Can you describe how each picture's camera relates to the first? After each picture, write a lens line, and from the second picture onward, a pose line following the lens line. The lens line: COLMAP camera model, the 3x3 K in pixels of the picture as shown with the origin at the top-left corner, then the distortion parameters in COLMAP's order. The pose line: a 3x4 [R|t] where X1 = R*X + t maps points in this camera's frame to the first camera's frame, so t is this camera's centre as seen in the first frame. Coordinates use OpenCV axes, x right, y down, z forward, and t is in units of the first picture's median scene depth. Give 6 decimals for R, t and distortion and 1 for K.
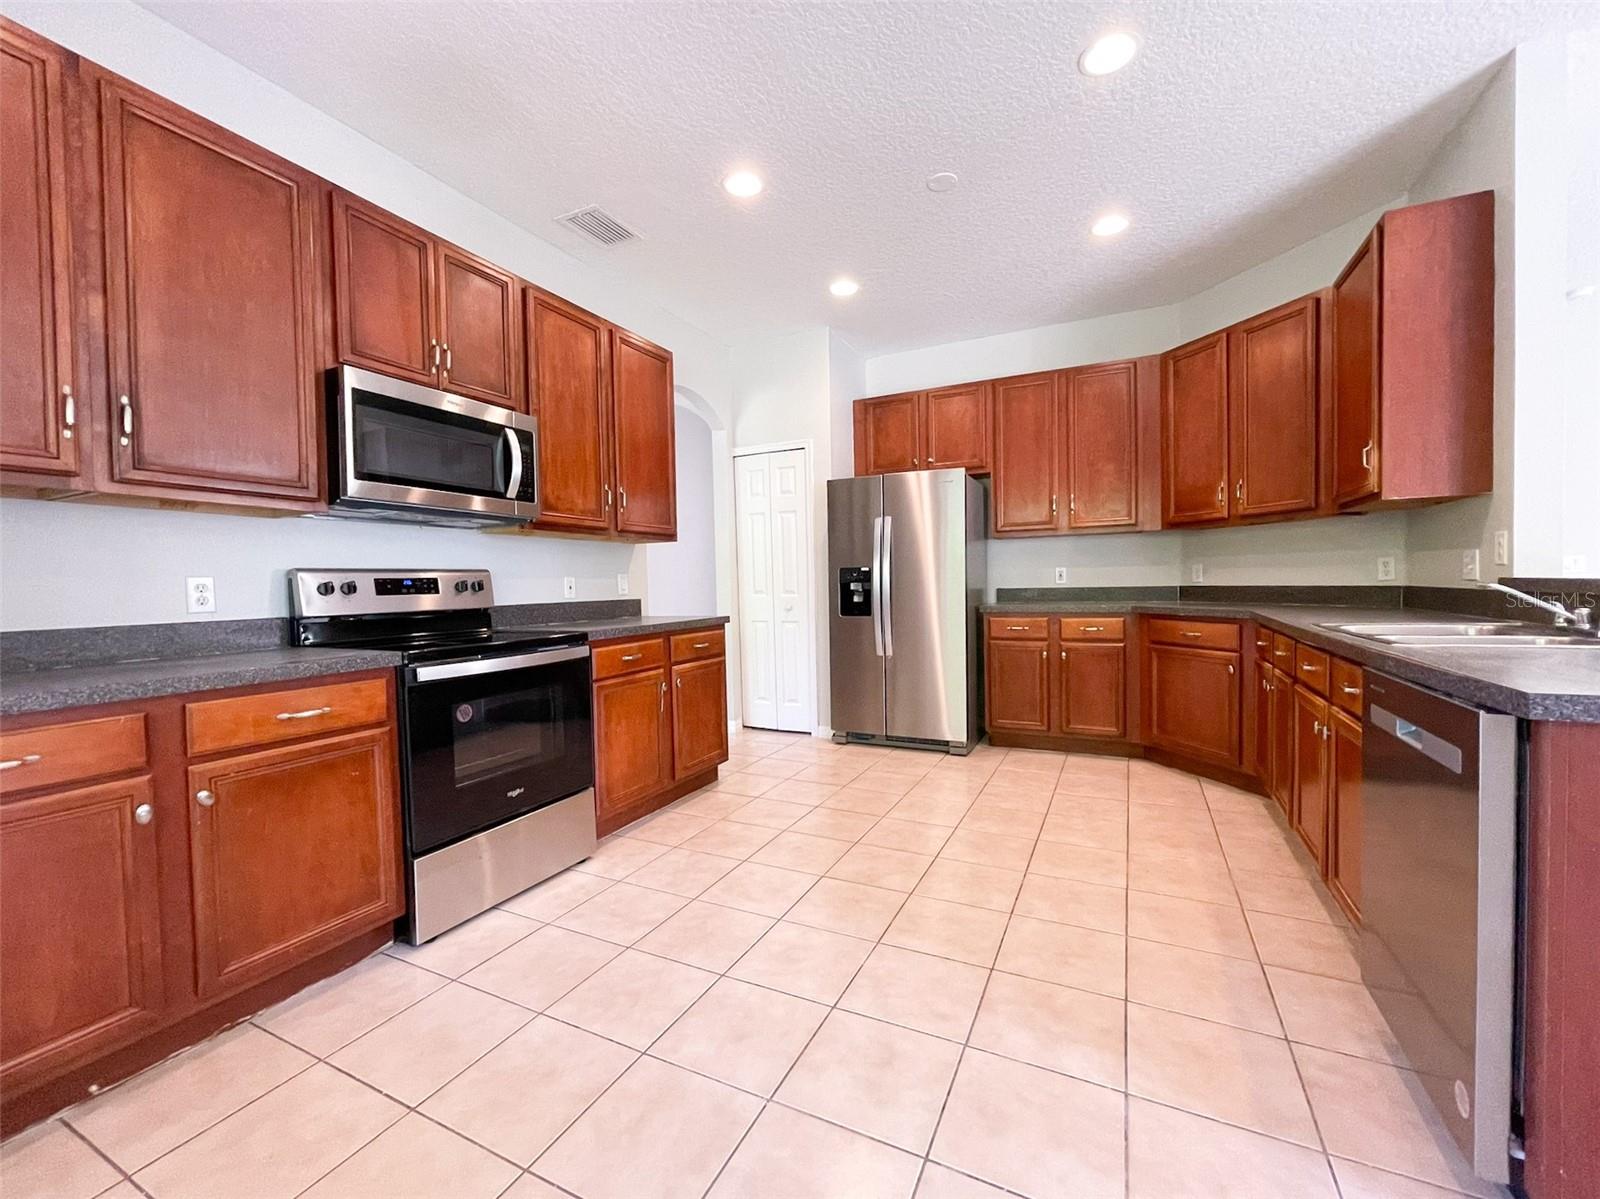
lens RADIAL K [[652.4, 0, 800.0], [0, 652.4, 598.3], [0, 0, 1]] dist [0.001800, -0.000227]
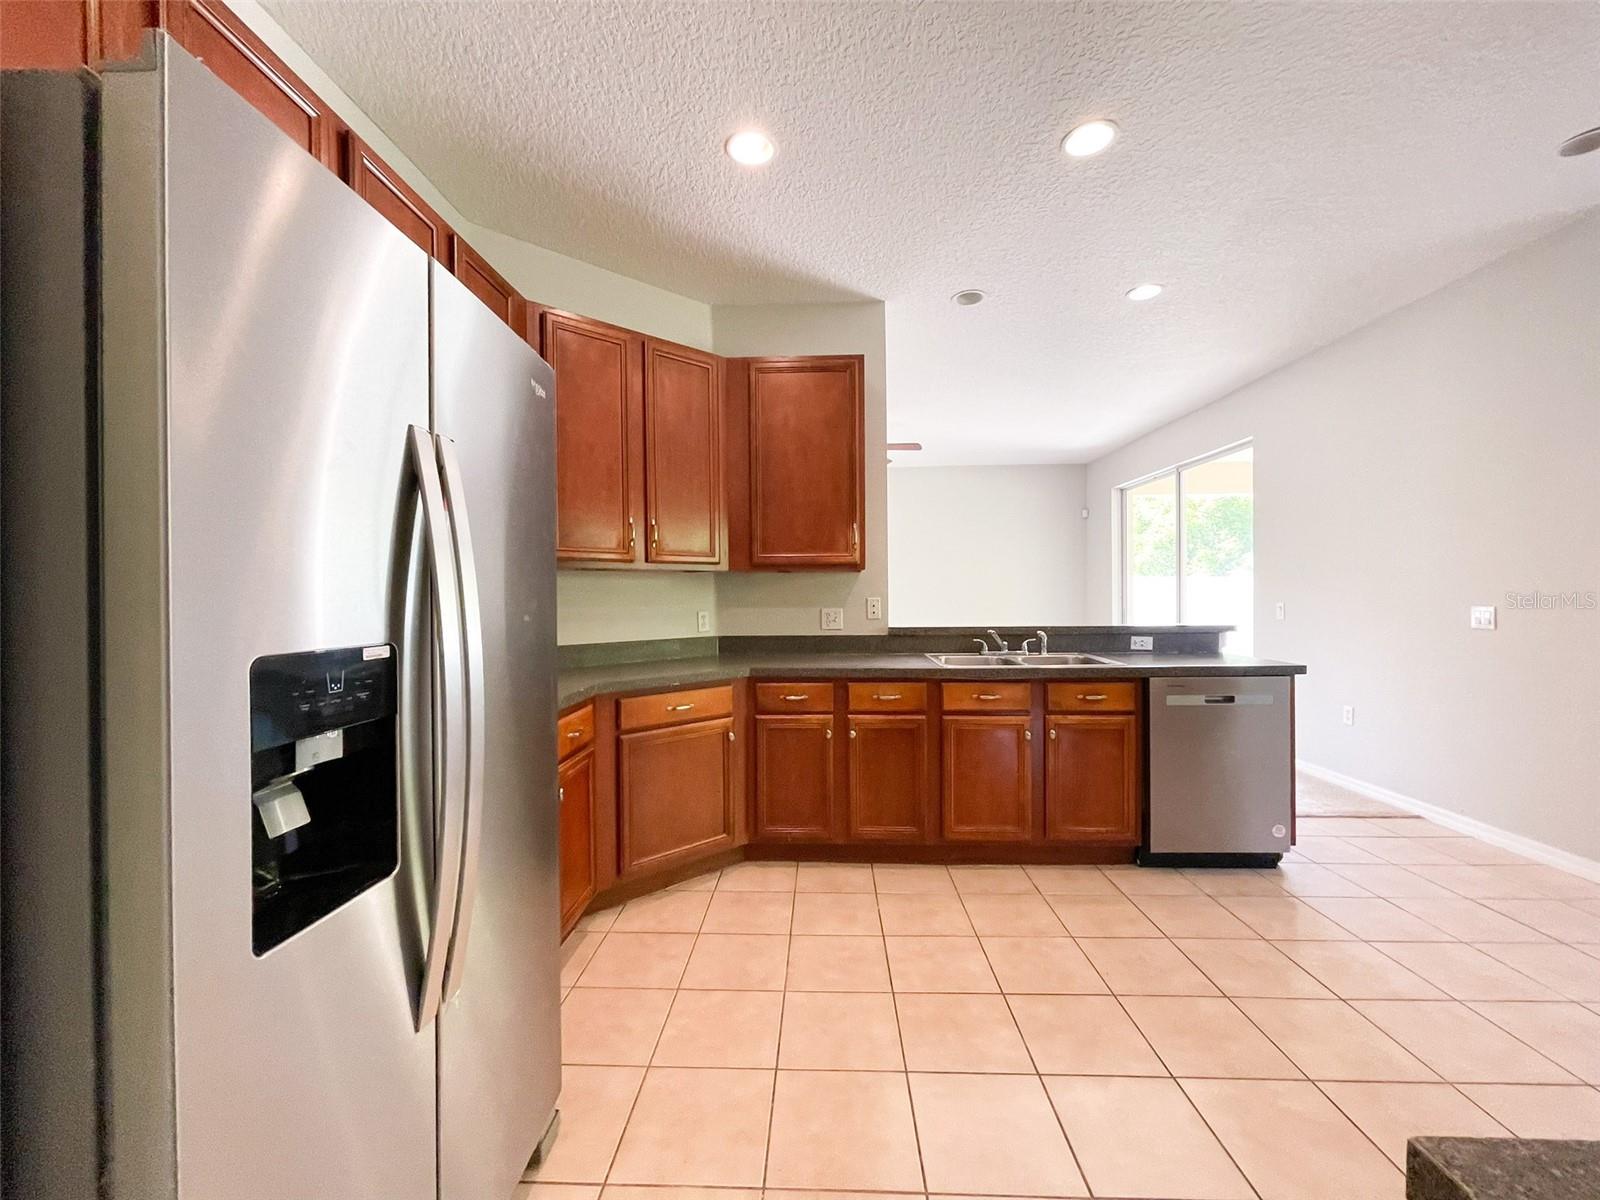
lens RADIAL K [[648.8, 0, 800.0], [0, 648.8, 600.0], [0, 0, 1]] dist [0.000853, 0.000166]
pose [[-0.411997, 0.018429, 0.910999, -0.276545], [0.040171, 0.999191, -0.002046, -0.105405], [-0.910299, 0.035753, -0.412404, 1.887295]]
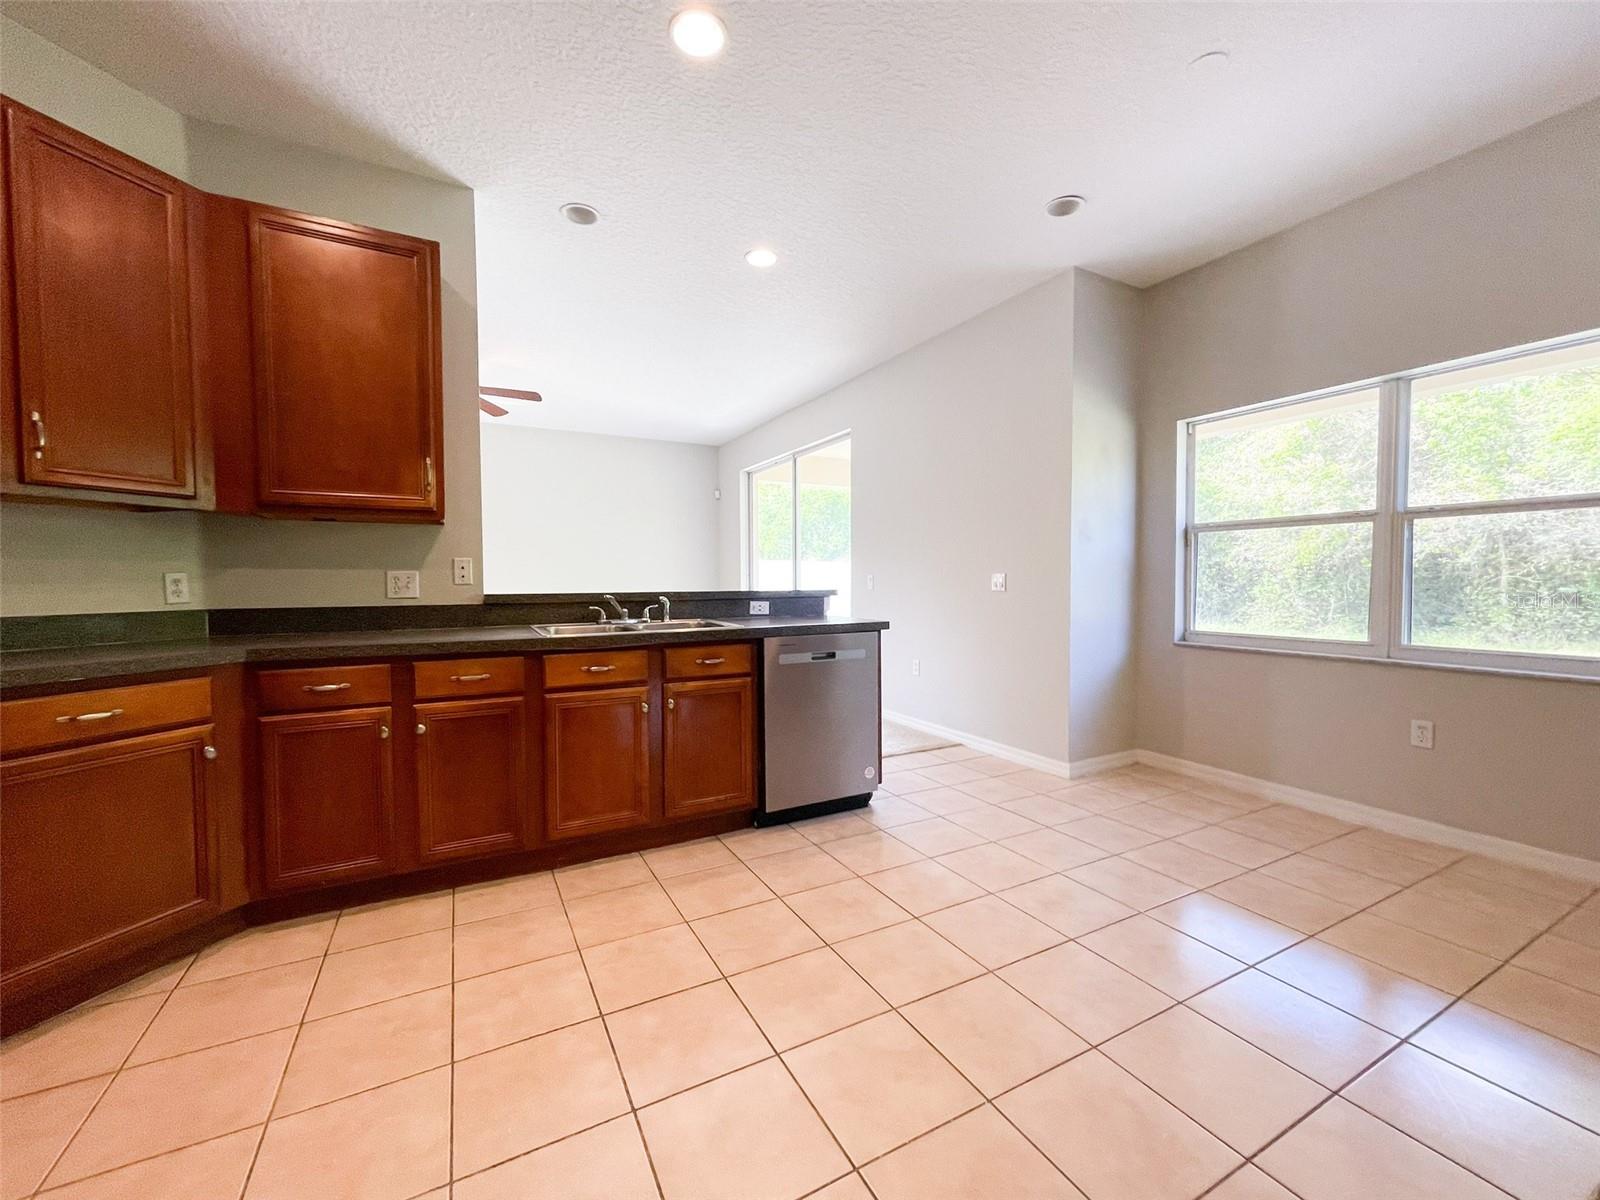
lens RADIAL K [[652.4, 0, 800.0], [0, 652.4, 598.8], [0, 0, 1]] dist [0.001800, -0.000227]
pose [[-0.816236, 0.007648, 0.577668, -0.186368], [0.037038, 0.998548, 0.039114, -0.050805], [-0.576530, 0.053321, -0.815334, 1.732964]]
